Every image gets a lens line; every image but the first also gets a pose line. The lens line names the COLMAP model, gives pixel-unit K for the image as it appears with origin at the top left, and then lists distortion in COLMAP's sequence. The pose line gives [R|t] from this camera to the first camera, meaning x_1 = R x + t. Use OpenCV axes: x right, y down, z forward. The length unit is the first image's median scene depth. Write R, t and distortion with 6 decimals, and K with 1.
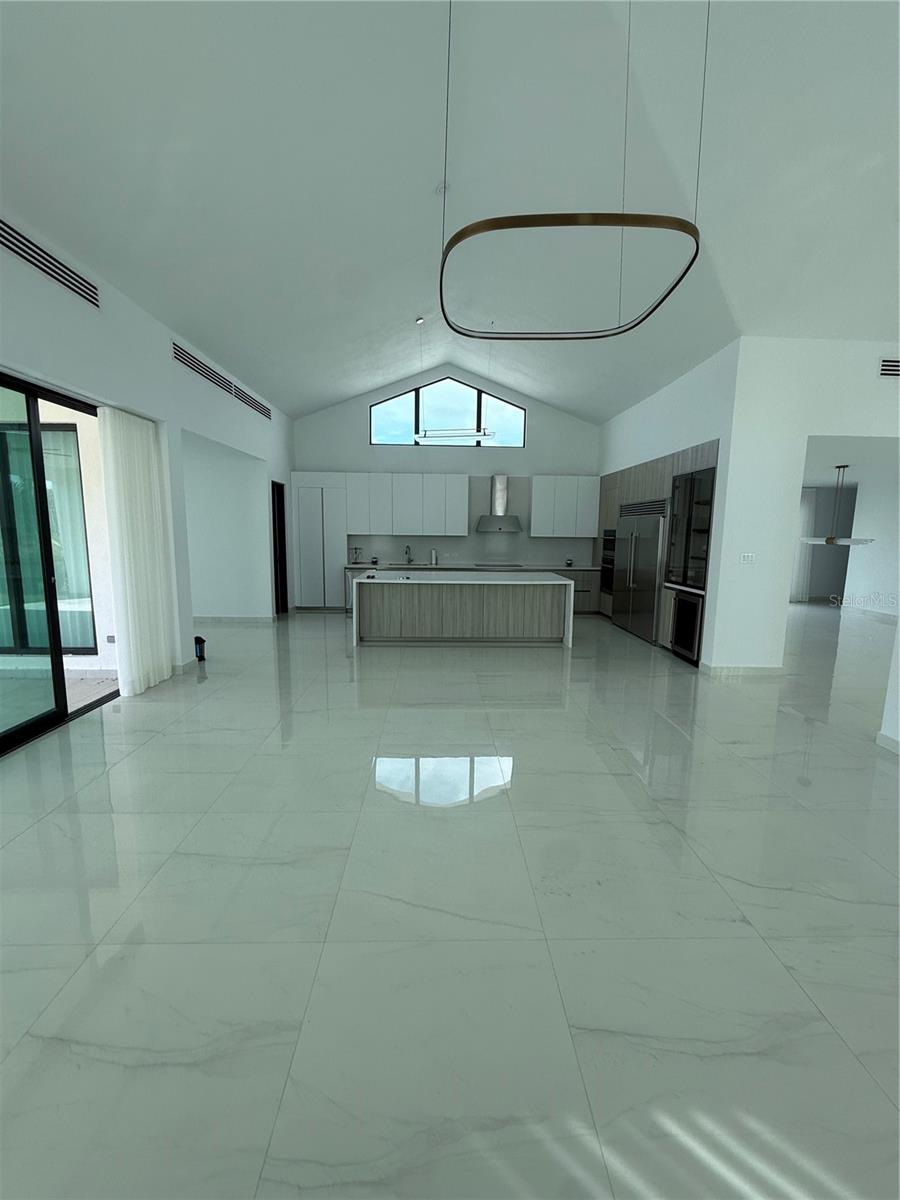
lens RADIAL K [[477.9, 0, 450.0], [0, 477.9, 600.0], [0, 0, 1]] dist [-0.000613, 0.000045]
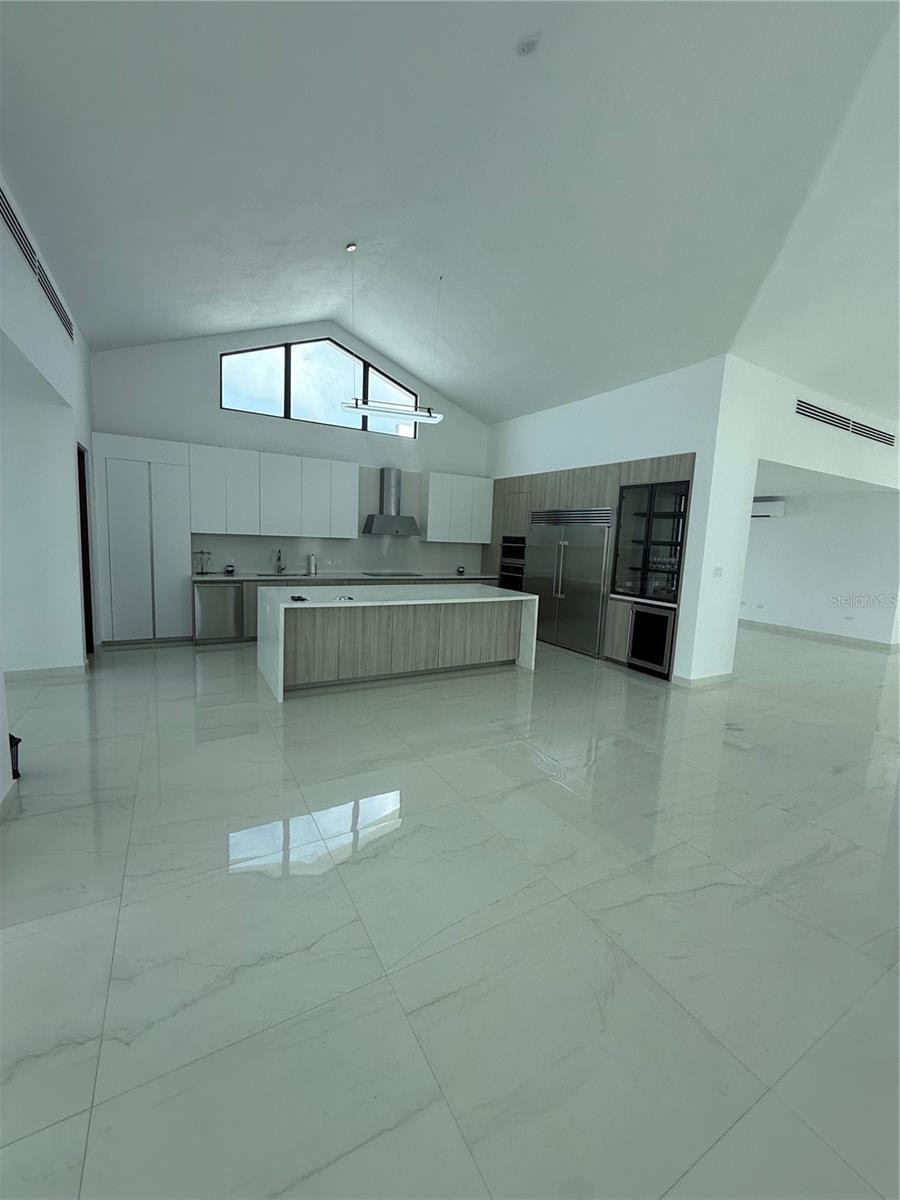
lens RADIAL K [[477.9, 0, 450.0], [0, 477.9, 600.0], [0, 0, 1]] dist [-0.000613, 0.000045]
pose [[0.880628, -0.036455, 0.472404, -0.282873], [0.036006, 0.999302, 0.009995, -0.043048], [-0.472439, 0.008207, 0.881325, 0.274054]]
